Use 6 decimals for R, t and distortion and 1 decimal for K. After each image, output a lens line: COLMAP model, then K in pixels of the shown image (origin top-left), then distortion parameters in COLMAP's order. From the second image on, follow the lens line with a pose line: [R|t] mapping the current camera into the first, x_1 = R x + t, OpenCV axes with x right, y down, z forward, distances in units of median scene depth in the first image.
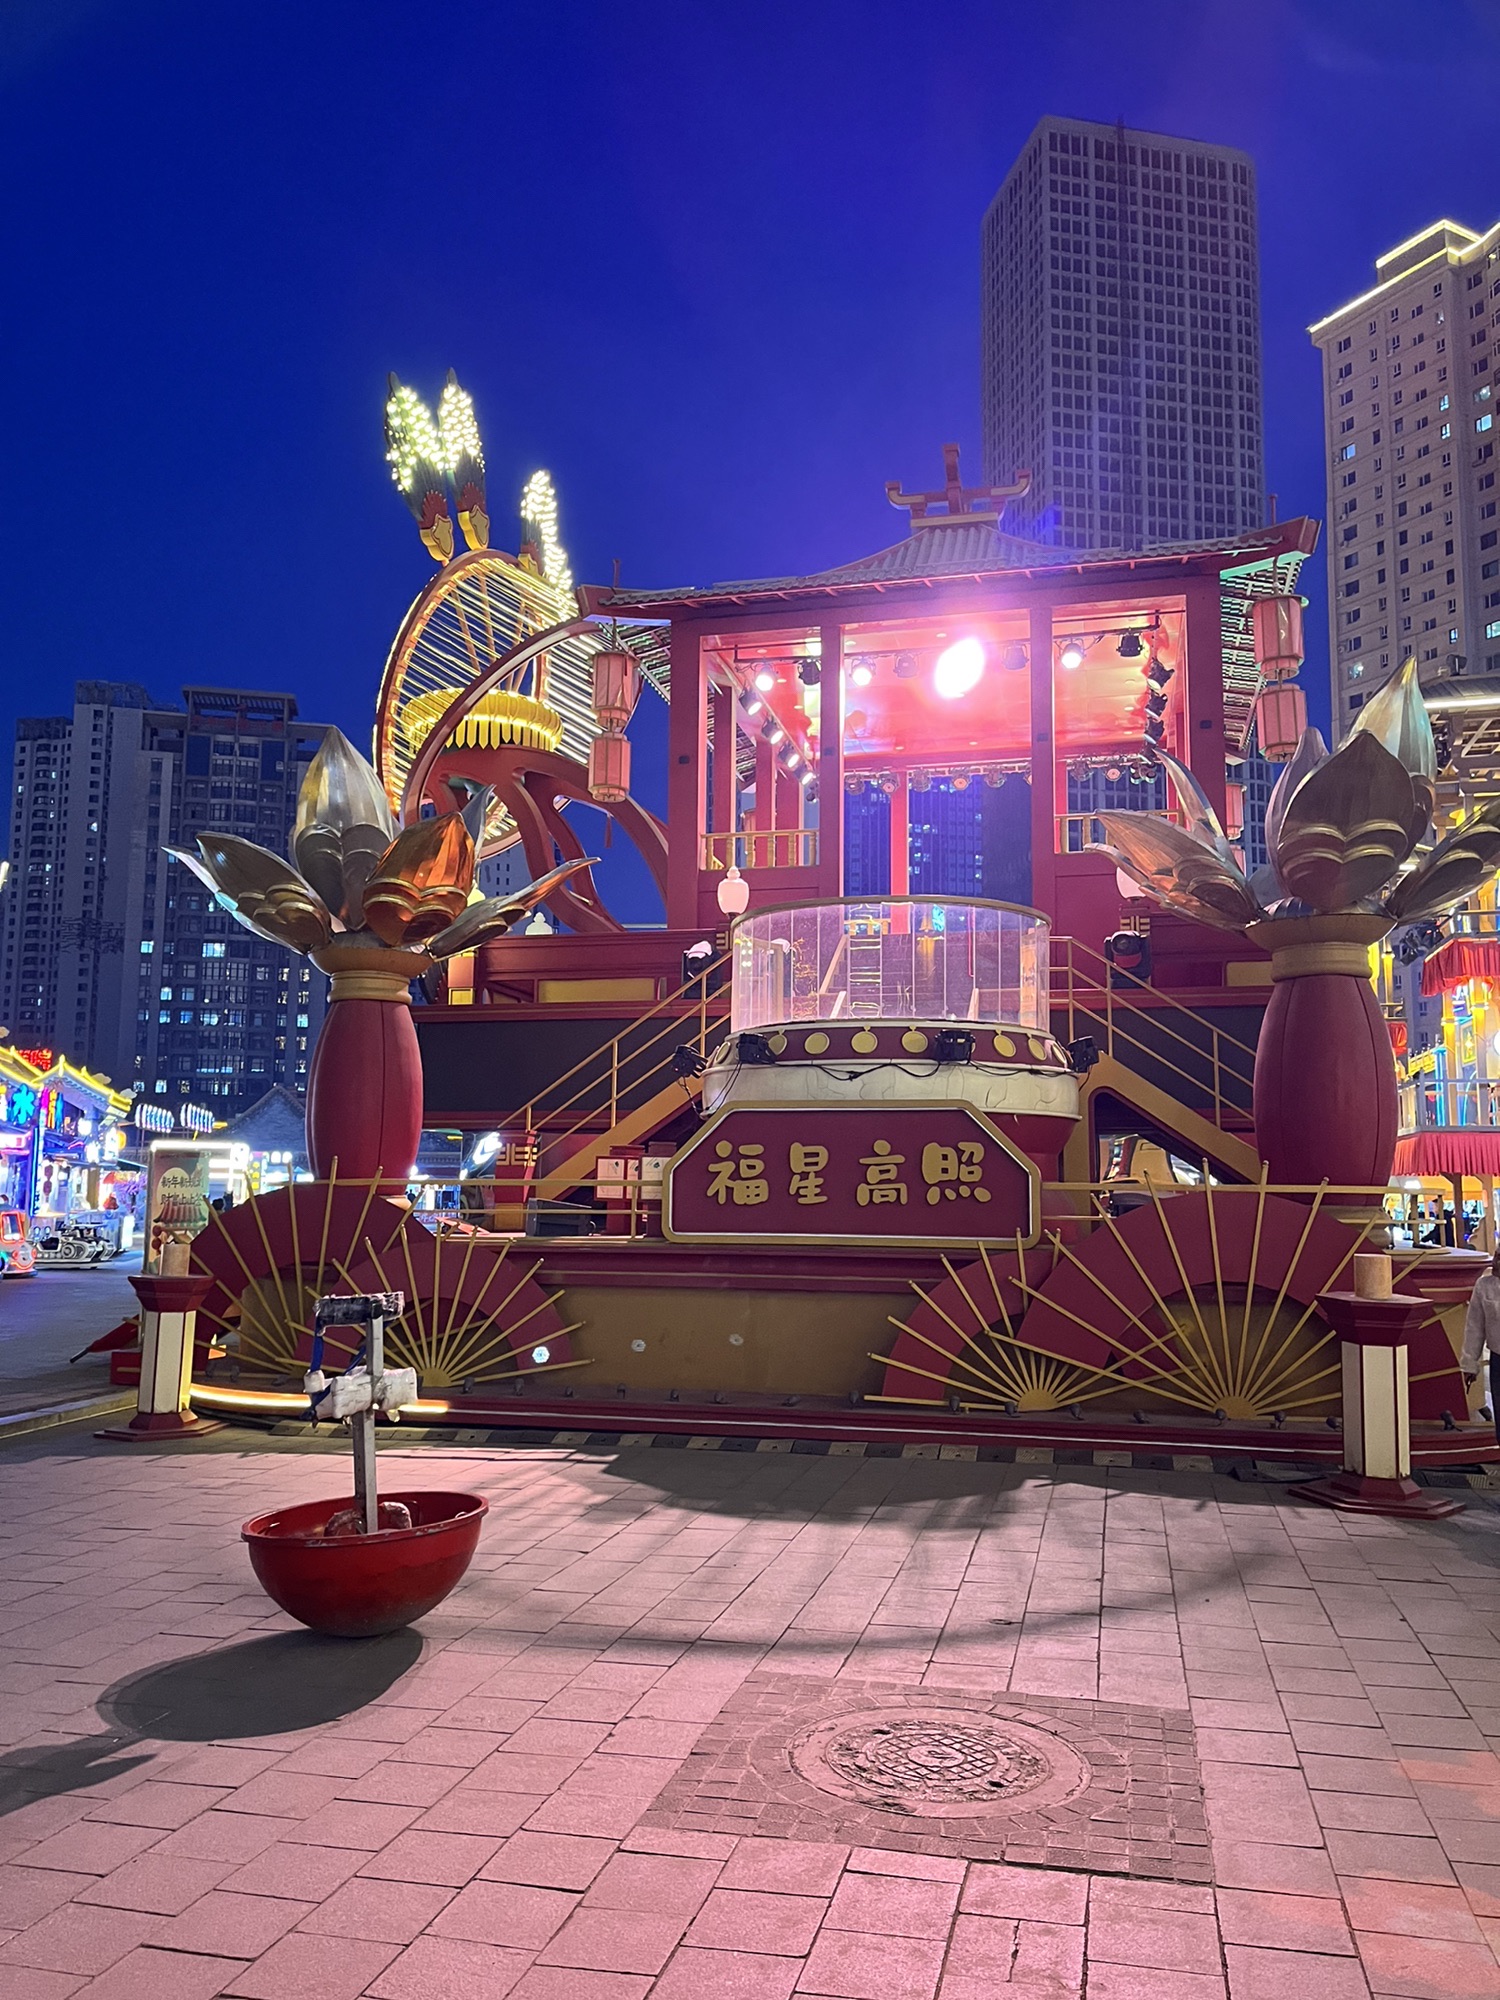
lens RADIAL K [[1520.3, 0, 755.4], [0, 1520.3, 1007.5], [0, 0, 1]] dist [0.002826, -0.000680]
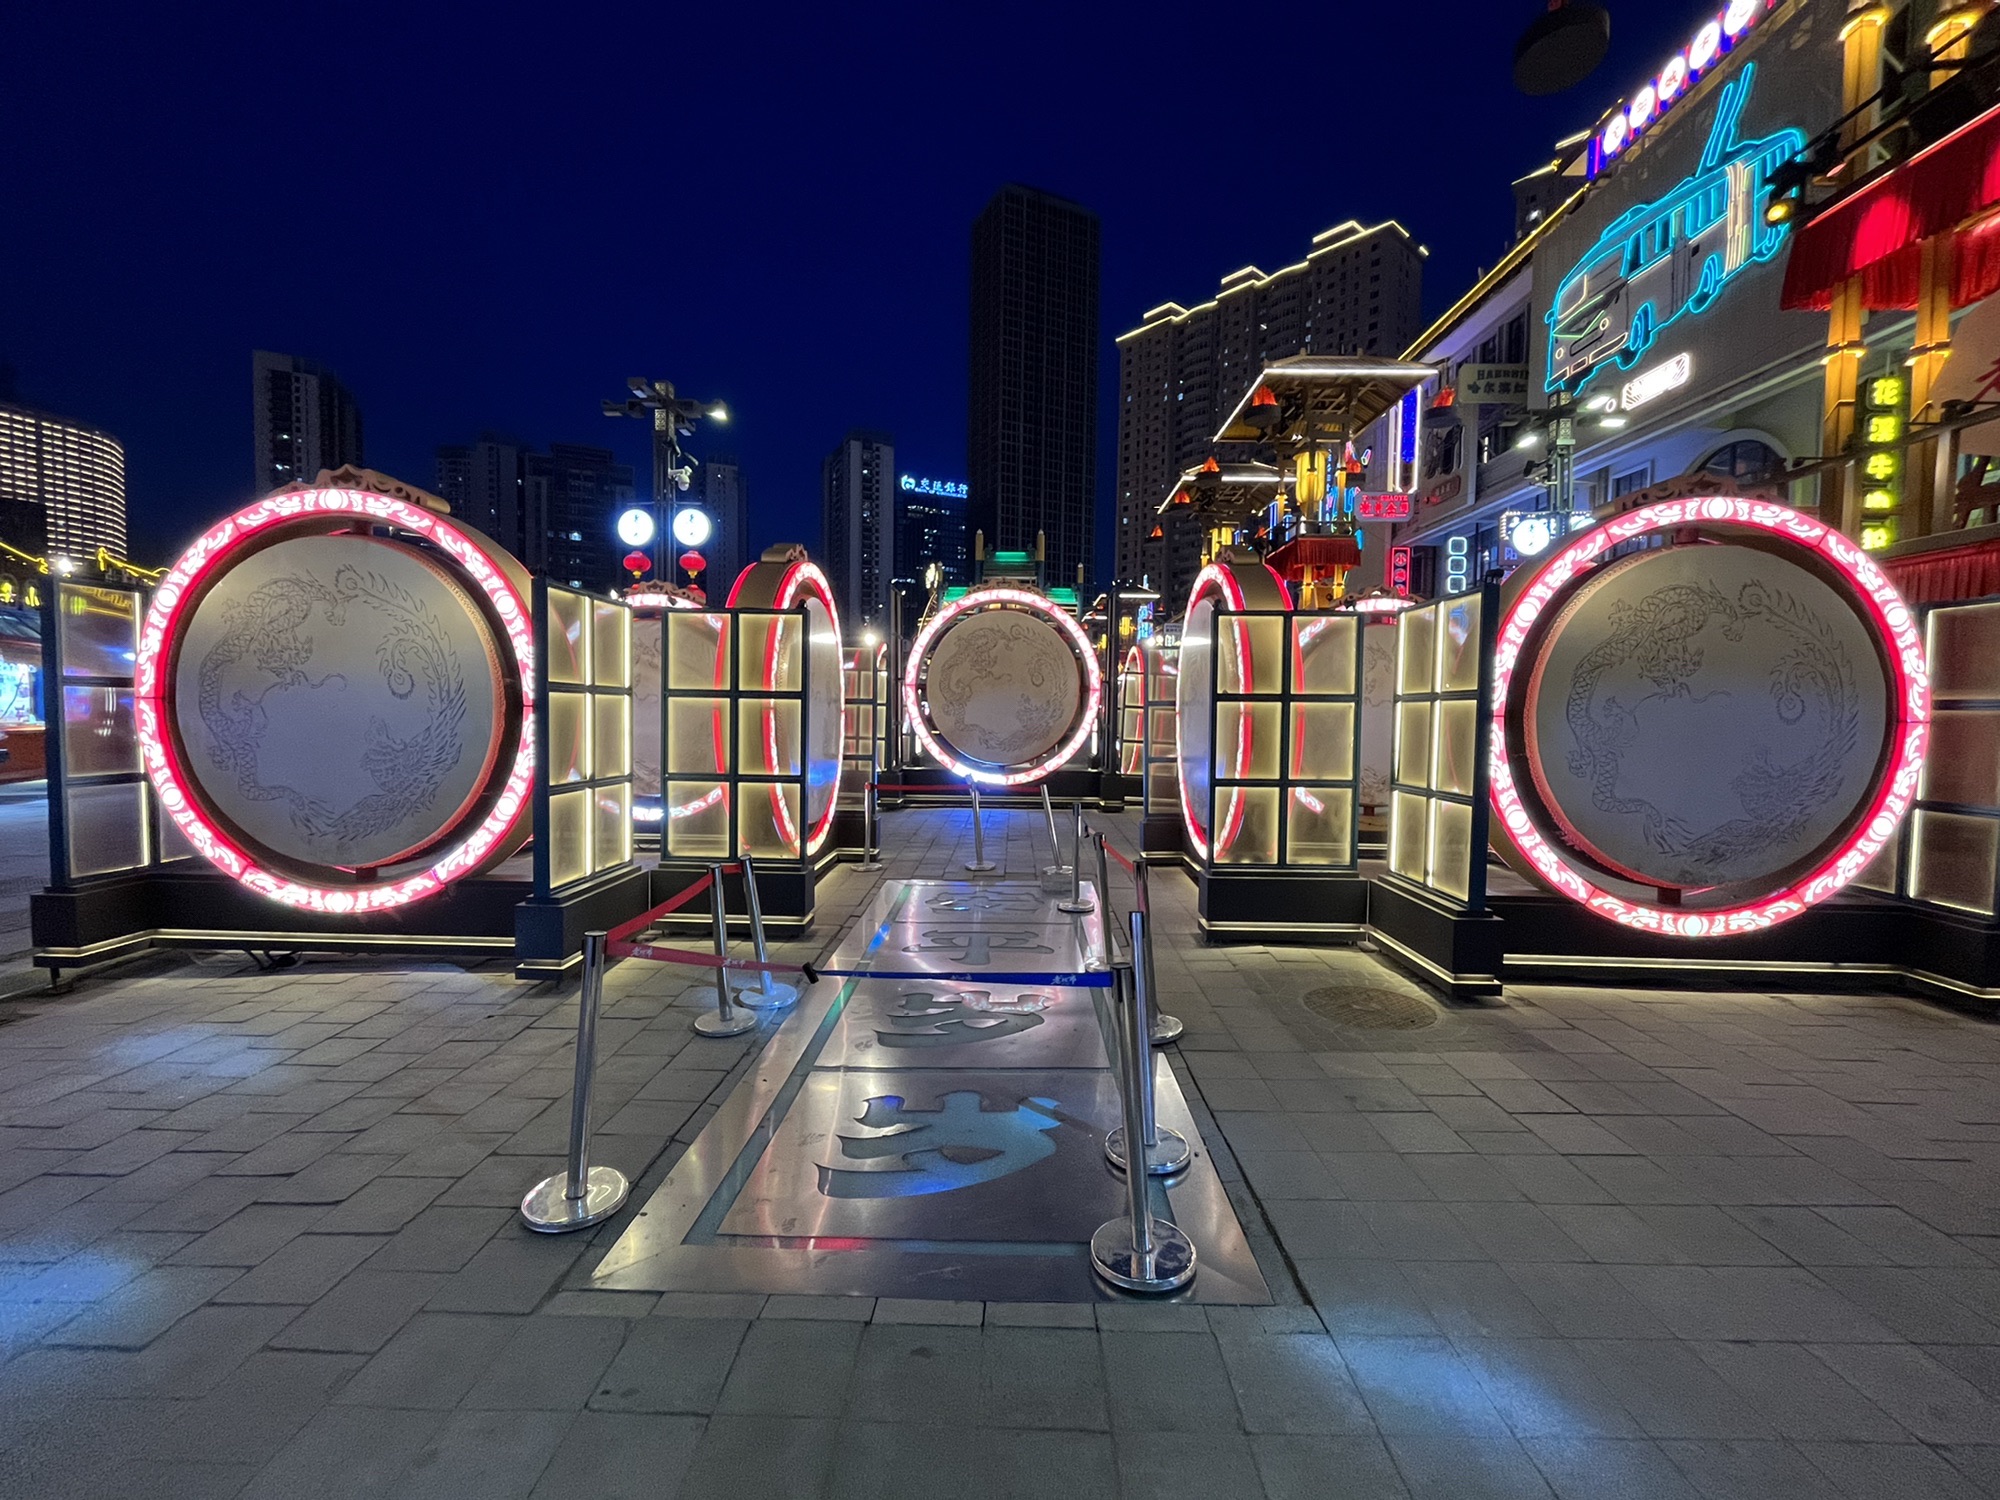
lens RADIAL K [[803.6, 0, 1001.2], [0, 803.6, 747.0], [0, 0, 1]] dist [-0.000147, -0.000005]
pose [[0.977232, -0.007736, 0.212032, -0.045928], [-0.028866, 0.985196, 0.168984, -0.023261], [-0.210200, -0.171258, 0.962542, -0.160909]]
